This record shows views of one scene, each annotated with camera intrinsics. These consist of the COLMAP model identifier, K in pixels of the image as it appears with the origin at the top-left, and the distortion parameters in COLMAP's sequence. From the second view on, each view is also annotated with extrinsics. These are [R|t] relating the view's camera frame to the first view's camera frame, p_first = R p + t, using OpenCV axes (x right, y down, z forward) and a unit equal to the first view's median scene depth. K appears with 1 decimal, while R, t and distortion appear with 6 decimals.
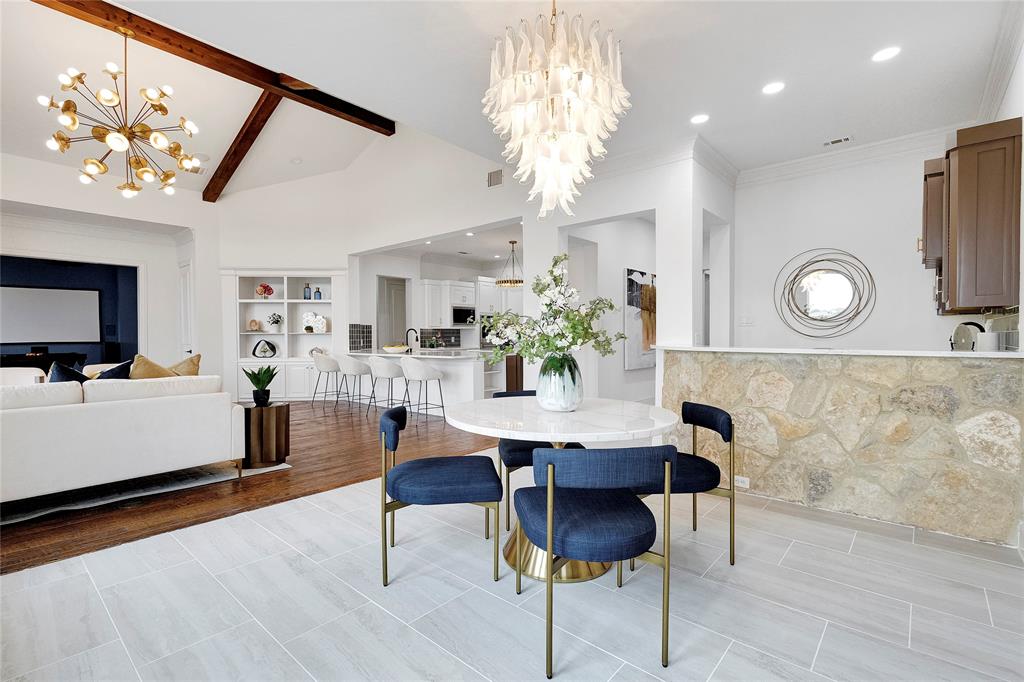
lens RADIAL K [[474.3, 0, 512.0], [0, 474.3, 341.0], [0, 0, 1]] dist [0.002250, -0.000142]
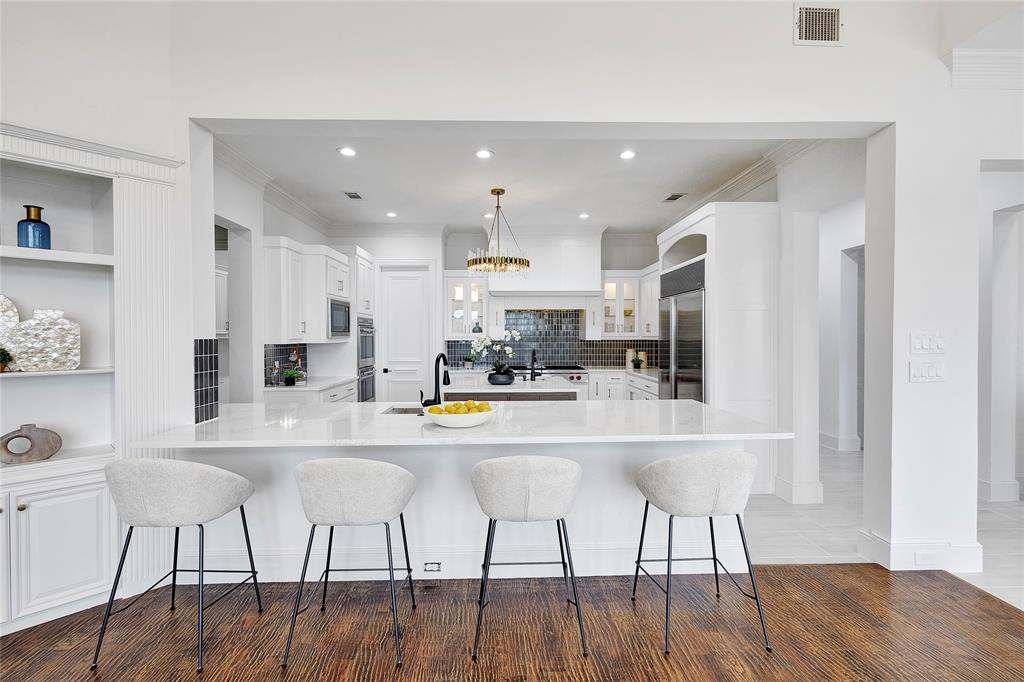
lens RADIAL K [[474.3, 0, 512.0], [0, 474.3, 341.0], [0, 0, 1]] dist [0.002250, -0.000142]
pose [[0.735700, -0.005878, 0.677282, -0.392970], [0.009279, 0.999956, -0.001401, -0.031525], [-0.677244, 0.007315, 0.735722, 0.609575]]
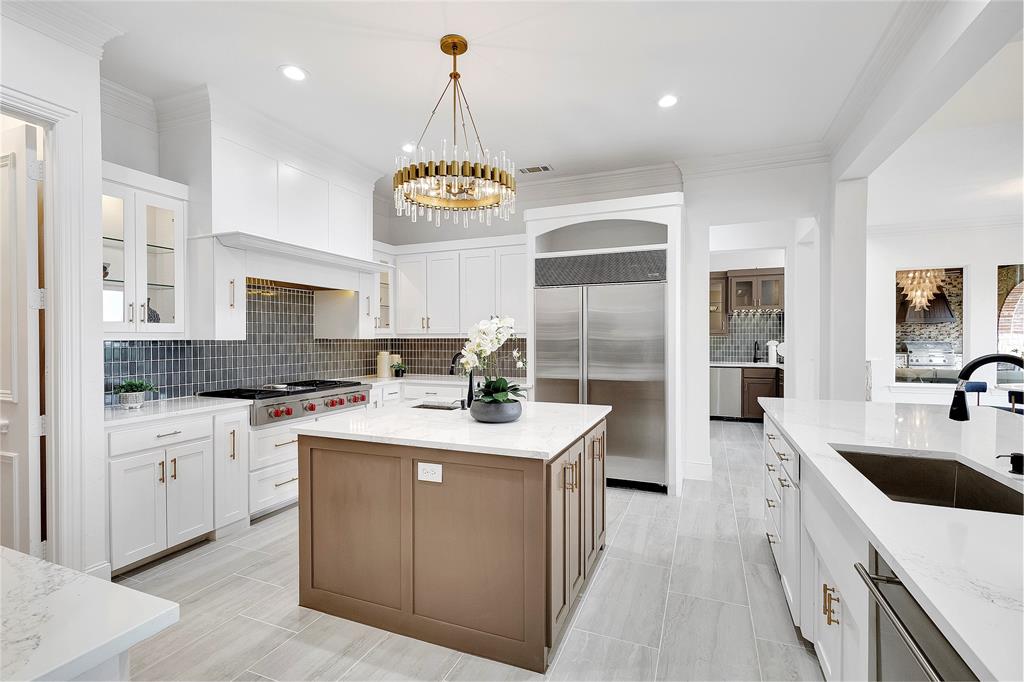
lens RADIAL K [[467.6, 0, 512.7], [0, 467.6, 338.1], [0, 0, 1]] dist [0.007857, -0.000696]
pose [[-0.316751, -0.000809, 0.948508, -0.297011], [0.015223, 0.999867, 0.005936, -0.034258], [-0.948387, 0.016319, -0.316696, 1.125543]]
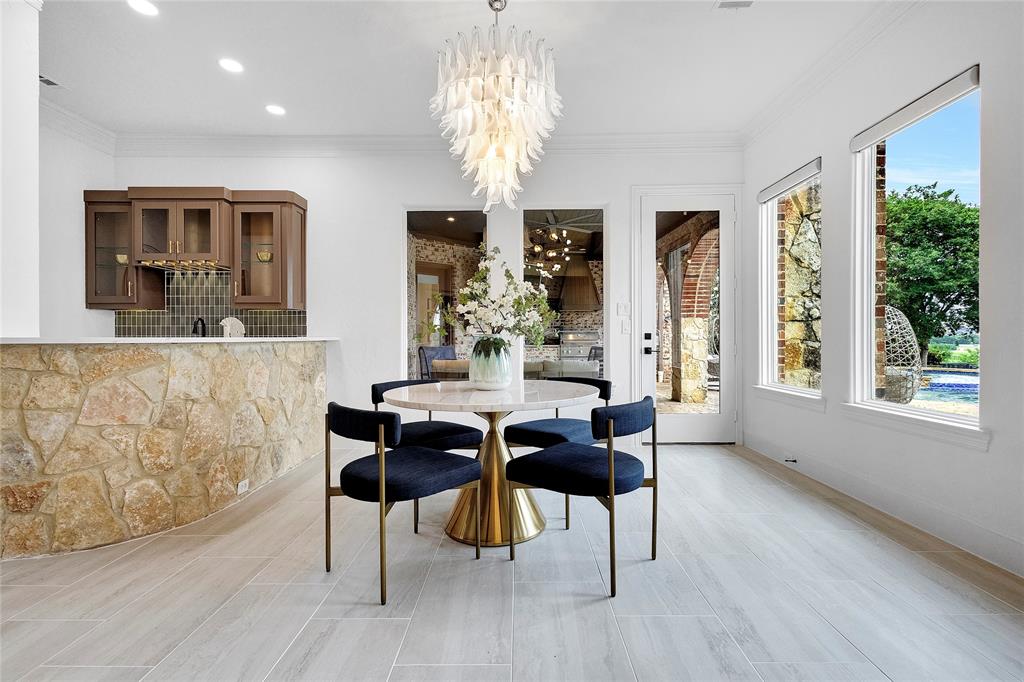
lens RADIAL K [[467.6, 0, 512.7], [0, 467.6, 338.1], [0, 0, 1]] dist [0.007857, -0.000696]
pose [[-0.652252, 0.000967, 0.758002, -0.215626], [0.015673, 0.999803, 0.012210, 0.005006], [-0.757840, 0.019844, -0.652138, 0.485372]]
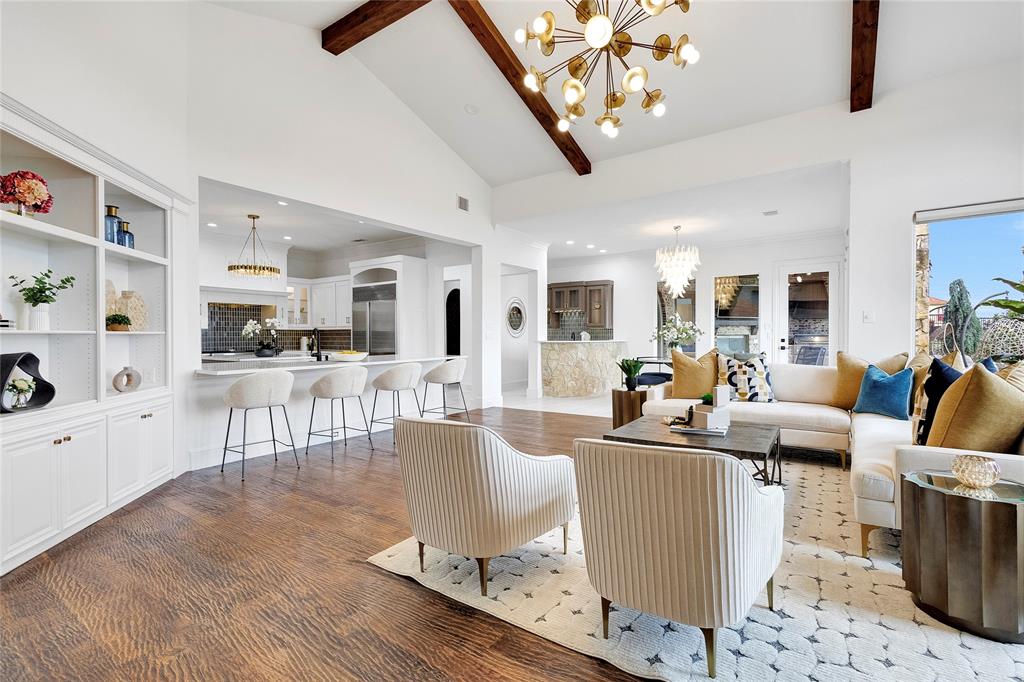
lens RADIAL K [[467.6, 0, 512.7], [0, 467.6, 338.1], [0, 0, 1]] dist [0.007857, -0.000696]
pose [[-0.106228, -0.000305, 0.994342, -0.850430], [0.018295, 0.999830, 0.002261, -0.005877], [-0.994173, 0.018432, -0.106204, 0.707718]]
